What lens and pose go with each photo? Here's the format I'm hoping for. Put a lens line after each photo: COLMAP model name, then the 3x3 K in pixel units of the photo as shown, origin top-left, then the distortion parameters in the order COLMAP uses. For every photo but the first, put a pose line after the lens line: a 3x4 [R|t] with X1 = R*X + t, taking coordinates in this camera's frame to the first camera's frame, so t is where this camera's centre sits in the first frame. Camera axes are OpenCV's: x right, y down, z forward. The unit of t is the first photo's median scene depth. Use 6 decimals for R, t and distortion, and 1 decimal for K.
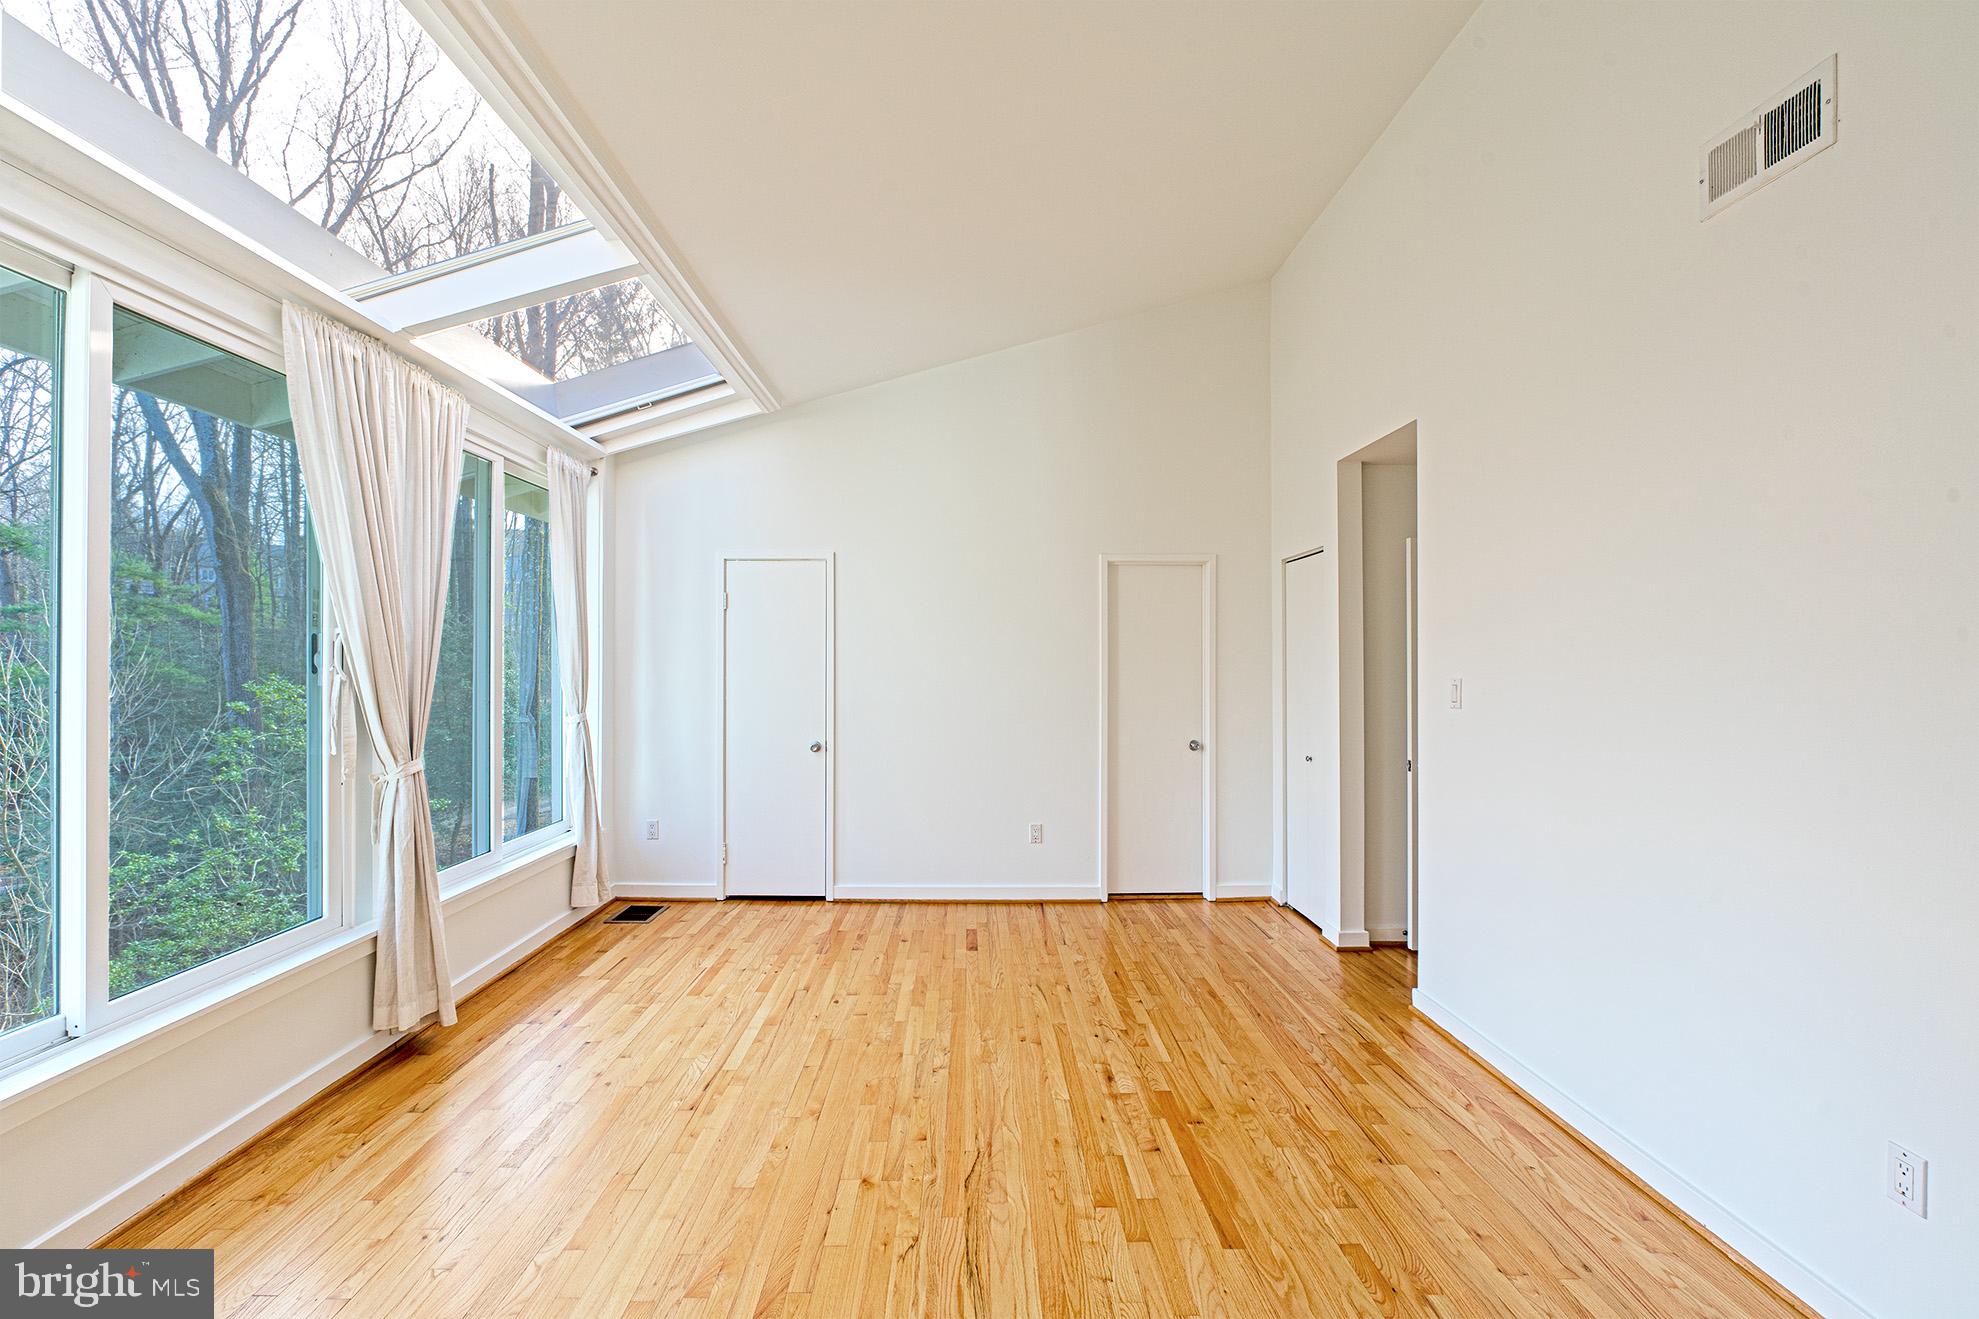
lens RADIAL K [[863.3, 0, 987.0], [0, 863.3, 662.0], [0, 0, 1]] dist [-0.005967, -0.000022]
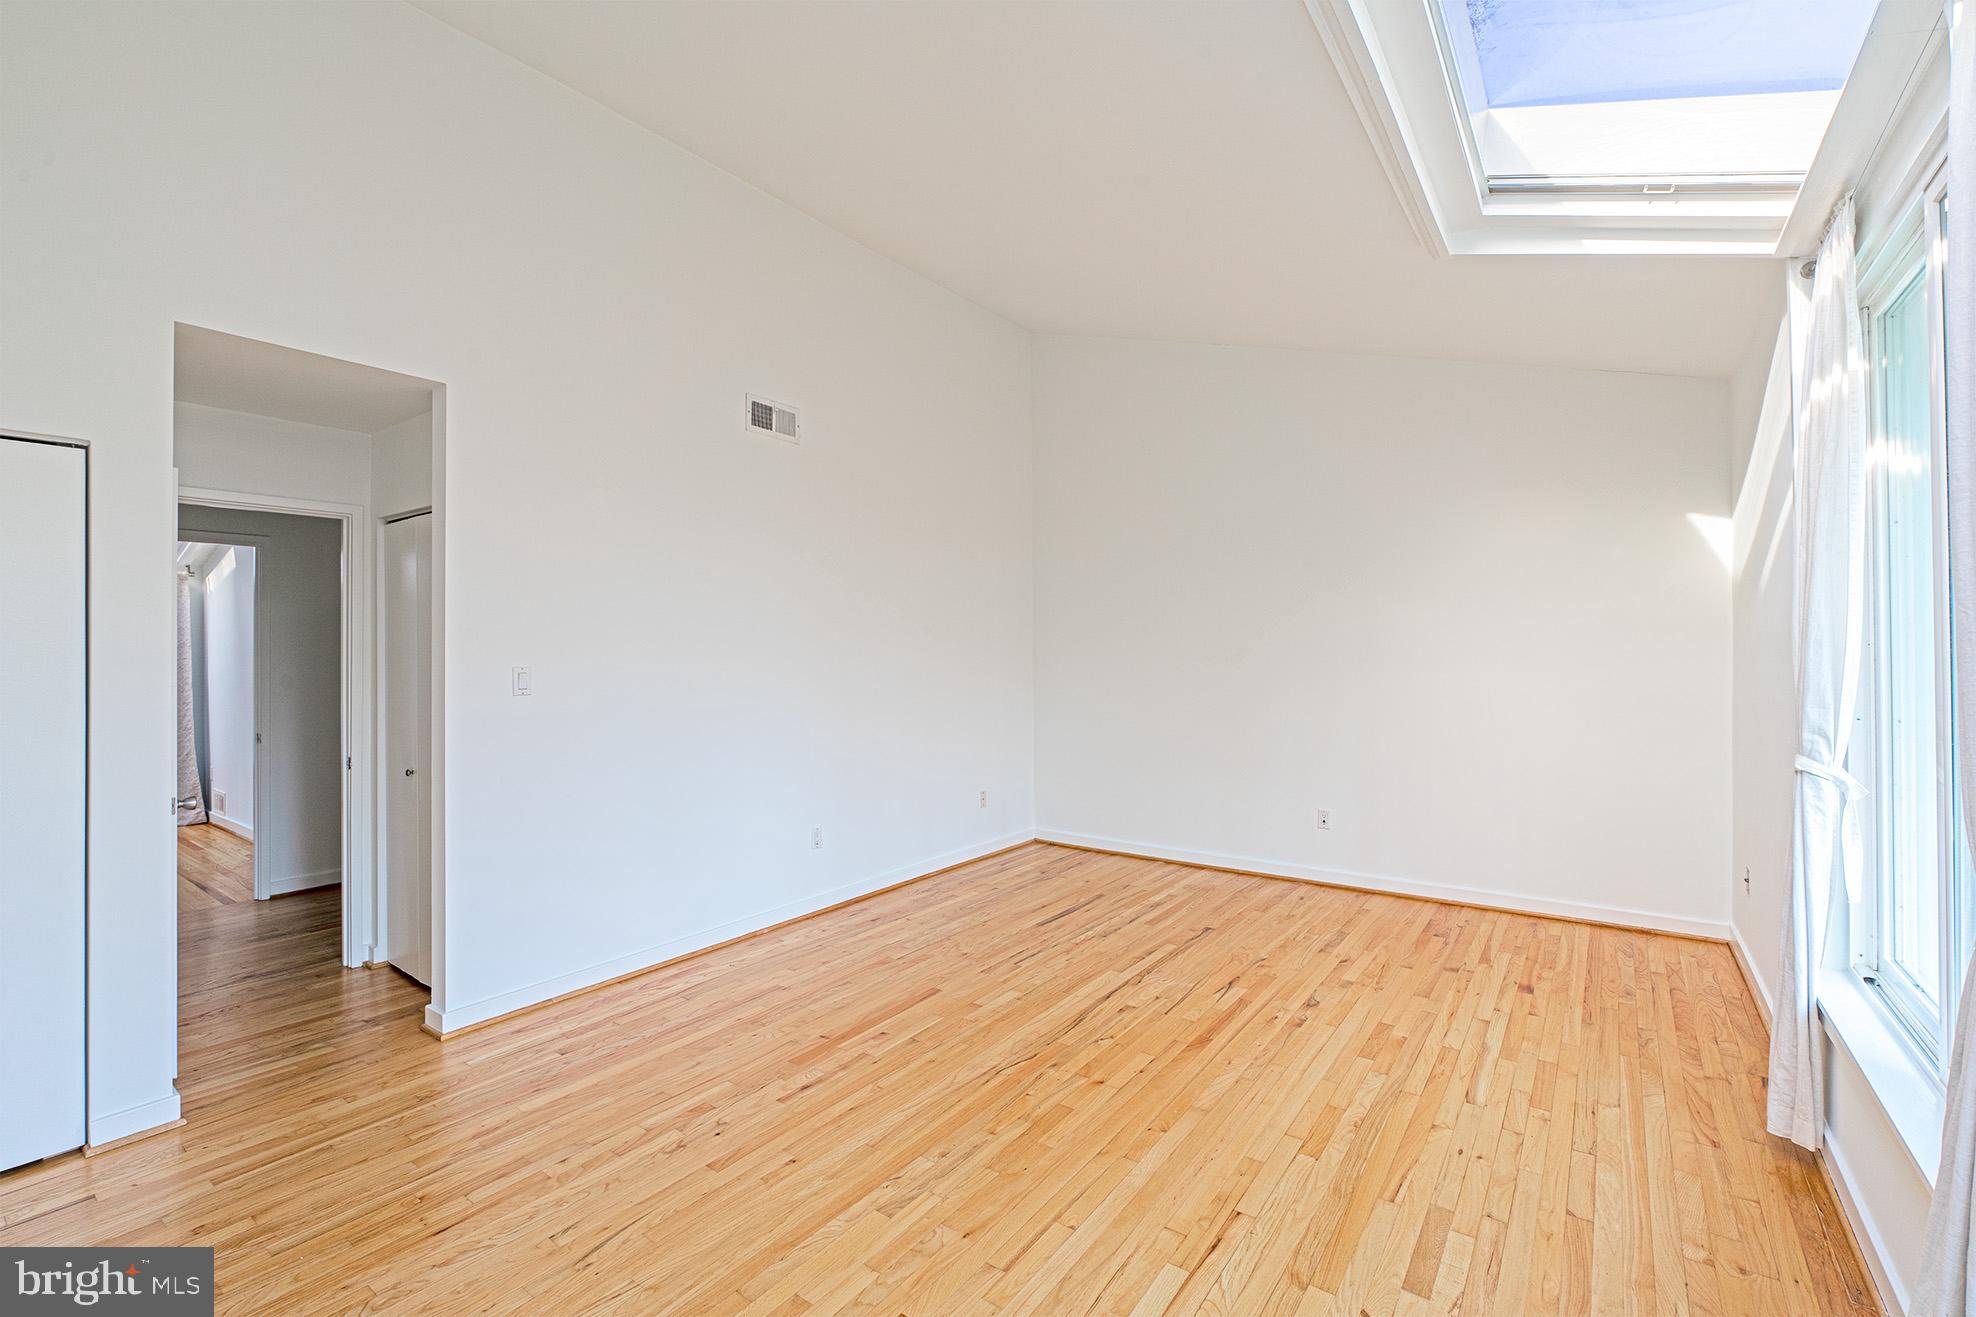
lens RADIAL K [[862.5, 0, 981.2], [0, 862.5, 653.1], [0, 0, 1]] dist [-0.007226, -0.000074]
pose [[-0.793607, 0.002804, 0.608424, -0.478668], [0.002783, 0.999996, -0.000979, 0.006121], [-0.608424, 0.000916, -0.793612, 1.332919]]
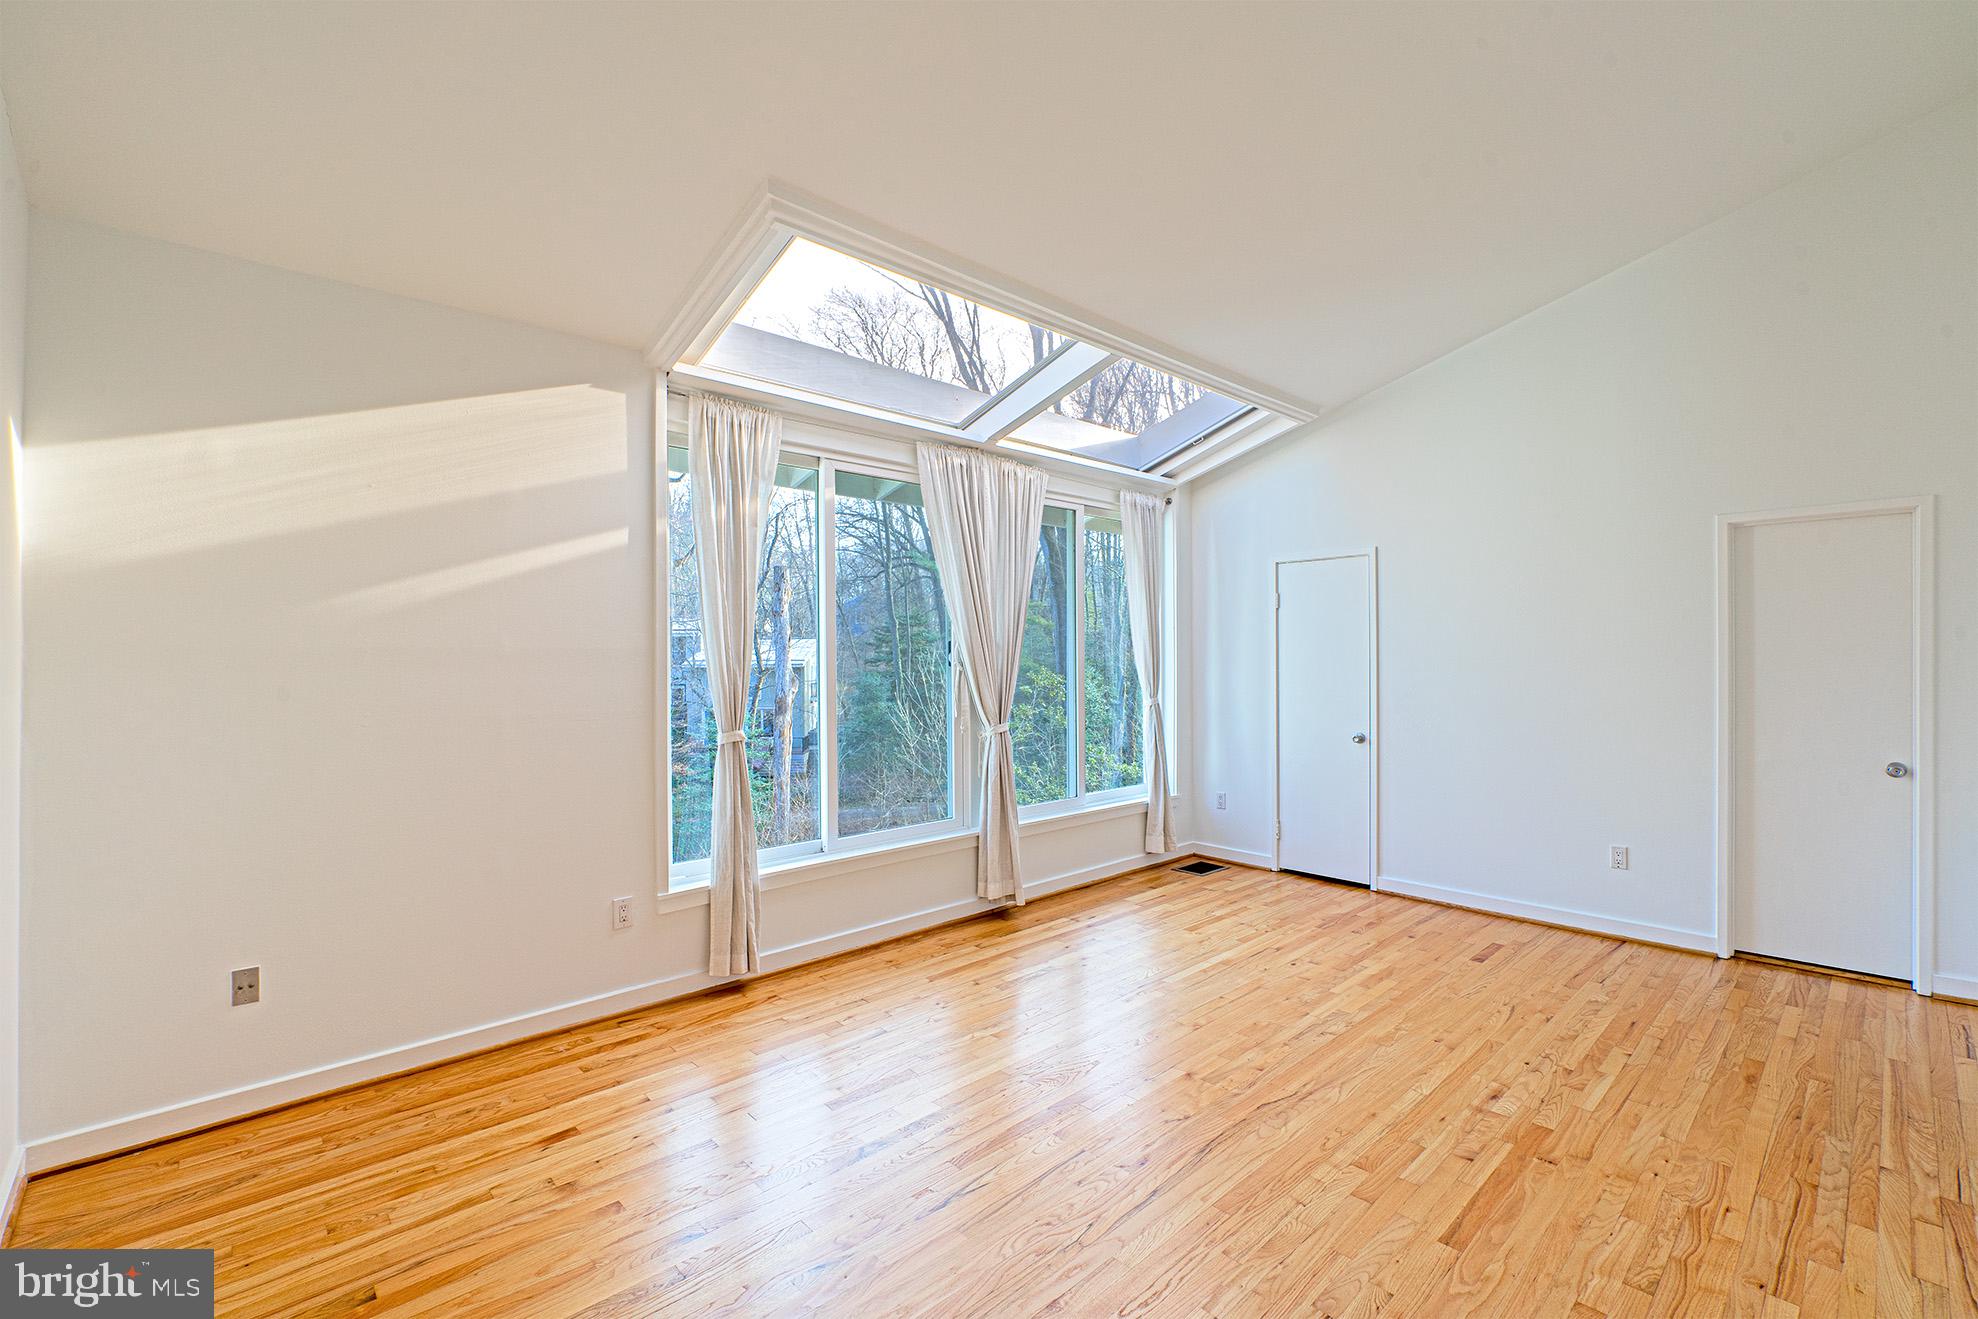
lens RADIAL K [[875.1, 0, 989.0], [0, 875.1, 659.5], [0, 0, 1]] dist [-0.004058, 0.000094]
pose [[0.674571, -0.003549, -0.738202, 0.388362], [0.007218, 0.999972, 0.001788, 0.000139], [0.738175, -0.006535, 0.674578, -0.037325]]
